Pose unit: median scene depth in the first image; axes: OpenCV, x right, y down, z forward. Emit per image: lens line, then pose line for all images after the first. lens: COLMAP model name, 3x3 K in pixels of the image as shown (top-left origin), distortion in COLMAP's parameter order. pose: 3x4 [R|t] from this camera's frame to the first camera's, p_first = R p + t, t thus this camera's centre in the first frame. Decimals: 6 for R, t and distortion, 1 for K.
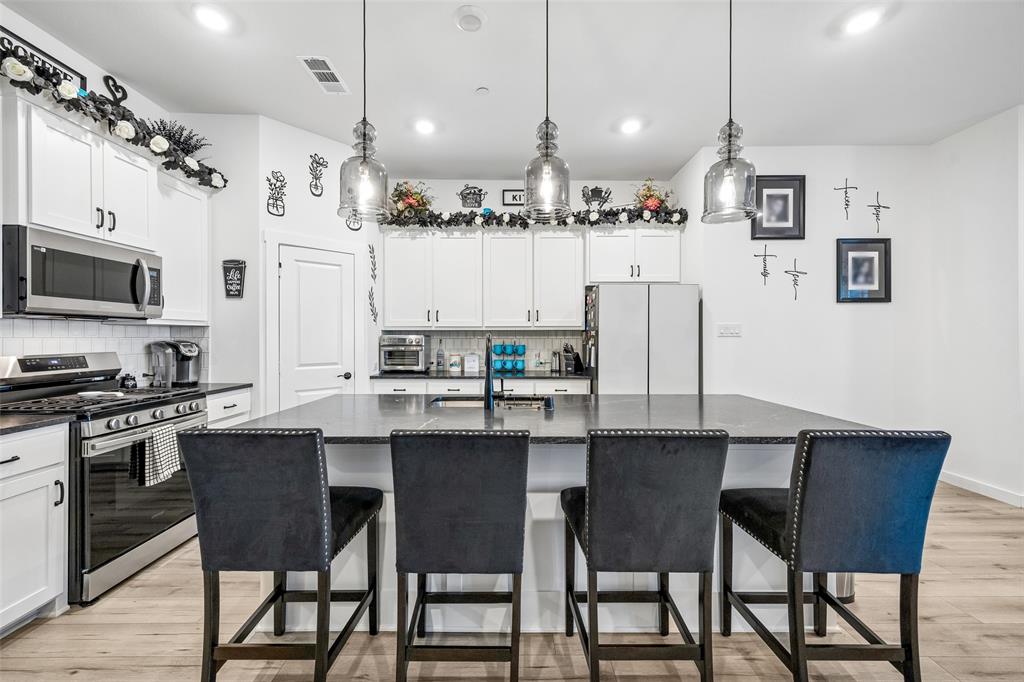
lens RADIAL K [[381.7, 0, 512.0], [0, 381.7, 341.0], [0, 0, 1]] dist [-0.002680, -0.000403]
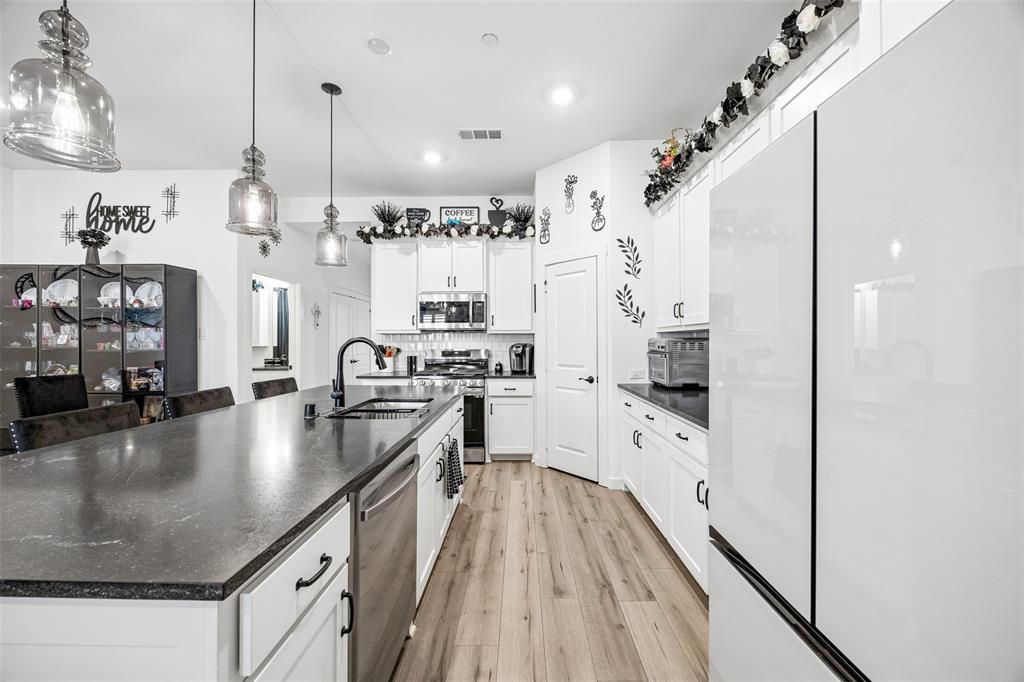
lens RADIAL K [[381.7, 0, 512.0], [0, 381.7, 341.0], [0, 0, 1]] dist [-0.002680, -0.000403]
pose [[0.010737, -0.001227, -0.999942, 0.728409], [-0.007886, 0.999968, -0.001312, -0.009066], [0.999911, 0.007900, 0.010727, 1.022693]]
